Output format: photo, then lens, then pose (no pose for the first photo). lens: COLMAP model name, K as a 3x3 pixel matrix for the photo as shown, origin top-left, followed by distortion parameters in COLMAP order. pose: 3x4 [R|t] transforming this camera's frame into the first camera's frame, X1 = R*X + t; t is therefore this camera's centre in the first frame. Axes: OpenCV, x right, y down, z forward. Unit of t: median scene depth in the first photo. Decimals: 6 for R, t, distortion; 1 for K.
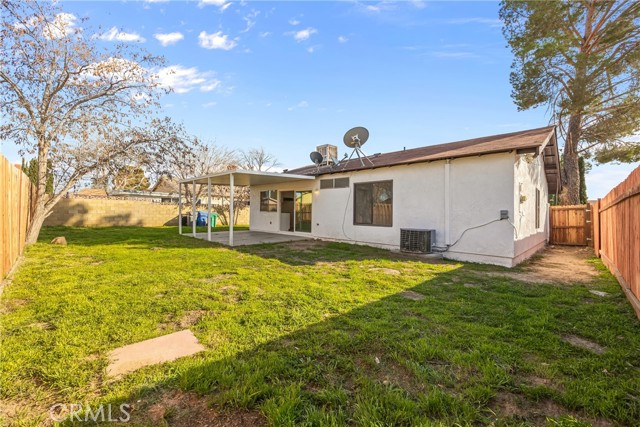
lens RADIAL K [[246.2, 0, 322.1], [0, 246.2, 214.8], [0, 0, 1]] dist [-0.000397, 0.000119]
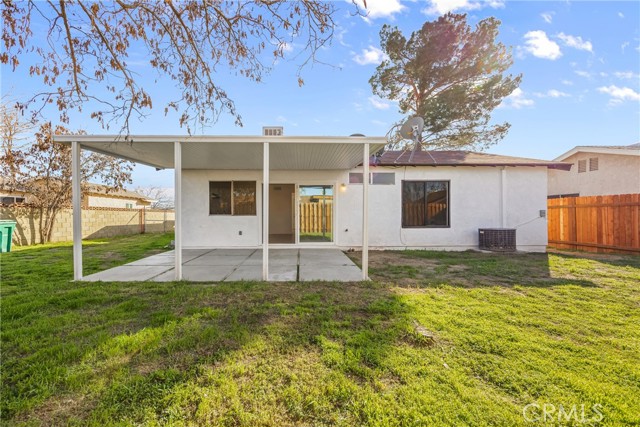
lens RADIAL K [[246.2, 0, 322.1], [0, 246.2, 214.8], [0, 0, 1]] dist [-0.000397, 0.000119]
pose [[0.725588, -0.016794, 0.687925, -0.657954], [0.021423, 0.999769, 0.001811, -0.013332], [-0.687796, 0.013424, 0.725780, 0.552252]]
